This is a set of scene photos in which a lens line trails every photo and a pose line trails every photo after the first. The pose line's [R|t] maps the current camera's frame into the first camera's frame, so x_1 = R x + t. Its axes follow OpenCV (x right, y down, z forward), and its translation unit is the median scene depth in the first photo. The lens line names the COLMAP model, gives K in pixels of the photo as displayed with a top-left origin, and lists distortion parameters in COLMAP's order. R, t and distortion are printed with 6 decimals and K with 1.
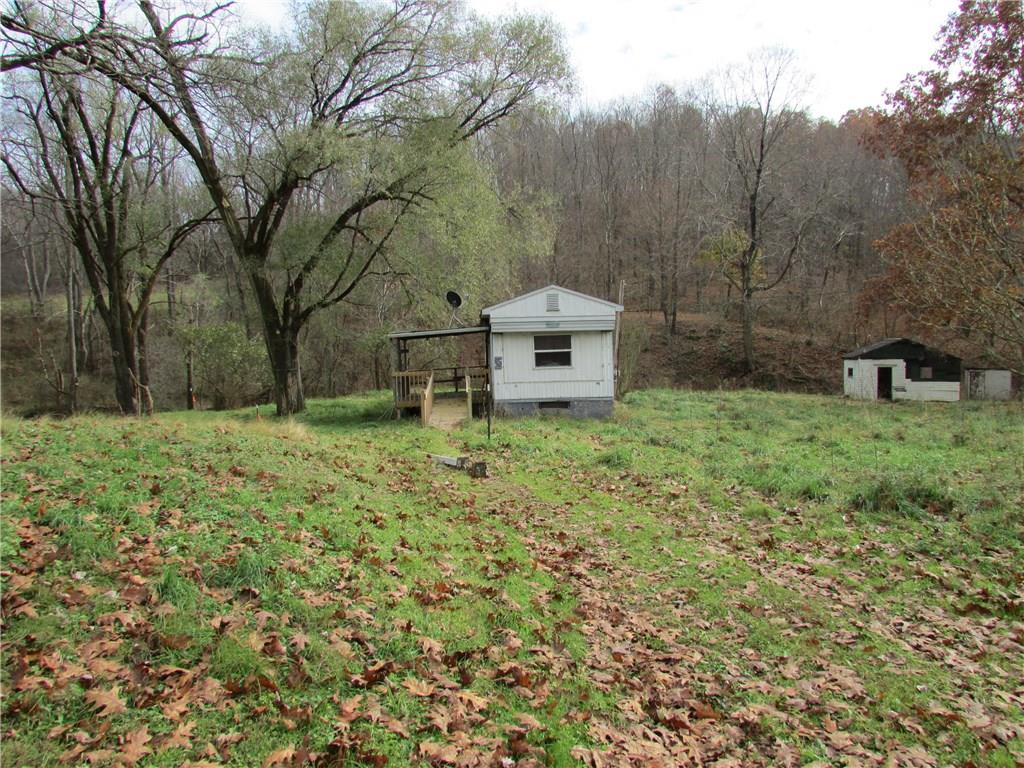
lens RADIAL K [[732.1, 0, 513.3], [0, 732.1, 380.1], [0, 0, 1]] dist [-0.027309, 0.003070]
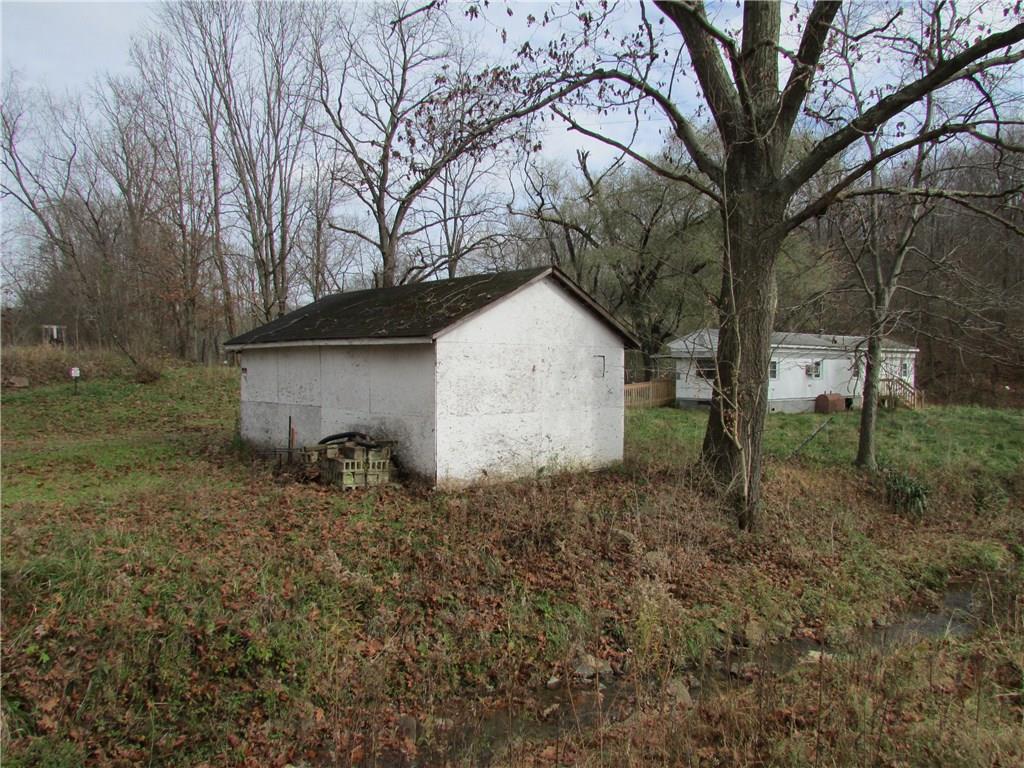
lens RADIAL K [[732.1, 0, 510.3], [0, 732.1, 384.4], [0, 0, 1]] dist [-0.027309, 0.003070]
pose [[0.589604, 0.046723, -0.806340, 1.083885], [-0.050628, 0.998500, 0.020838, -0.019012], [0.806104, 0.028538, 0.591085, -0.282223]]
